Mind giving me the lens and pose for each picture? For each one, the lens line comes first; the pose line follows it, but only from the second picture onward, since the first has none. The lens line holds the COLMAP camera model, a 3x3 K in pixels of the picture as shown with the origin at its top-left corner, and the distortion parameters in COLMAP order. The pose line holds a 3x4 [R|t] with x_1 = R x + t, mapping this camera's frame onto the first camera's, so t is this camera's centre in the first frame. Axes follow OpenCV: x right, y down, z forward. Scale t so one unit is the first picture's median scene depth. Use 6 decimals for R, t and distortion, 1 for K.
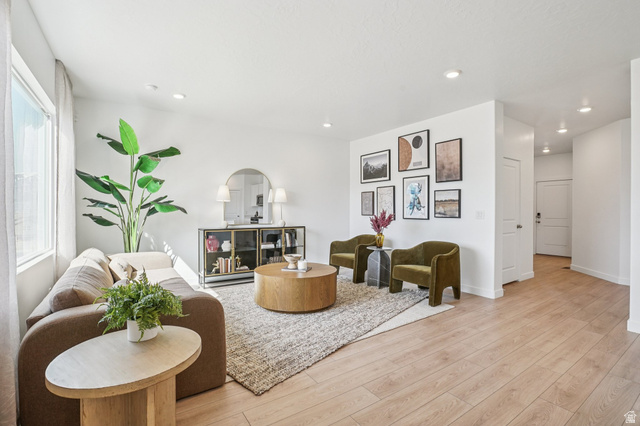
lens RADIAL K [[300.5, 0, 319.2], [0, 300.5, 215.0], [0, 0, 1]] dist [-0.032321, 0.005302]
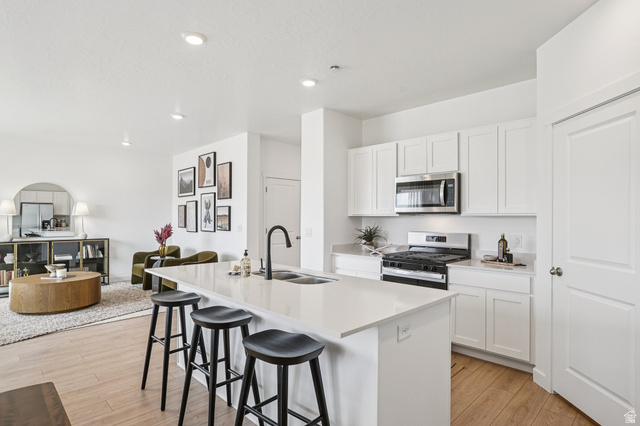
lens RADIAL K [[347.2, 0, 322.6], [0, 347.2, 225.0], [0, 0, 1]] dist [-0.005858, 0.001811]
pose [[0.984099, -0.001053, 0.177616, 0.588073], [-0.000243, 0.999974, 0.007274, -0.022416], [-0.177619, -0.007201, 0.984073, -0.398485]]
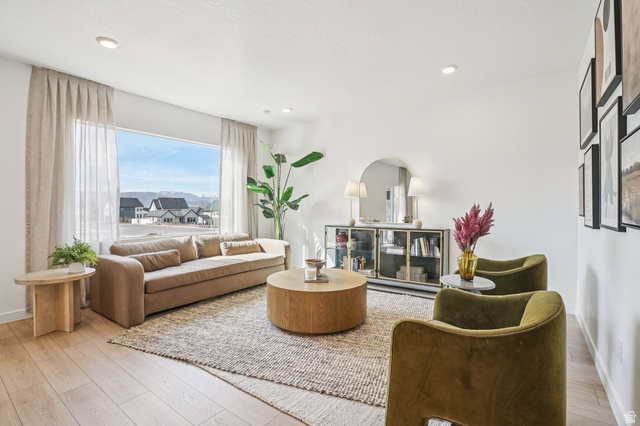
lens RADIAL K [[300.5, 0, 320.8], [0, 300.5, 211.8], [0, 0, 1]] dist [-0.032321, 0.005302]
pose [[0.338067, 0.003969, -0.941114, 0.606633], [-0.015070, 0.999886, -0.001196, 0.003385], [0.941001, 0.014587, 0.338088, 0.641327]]
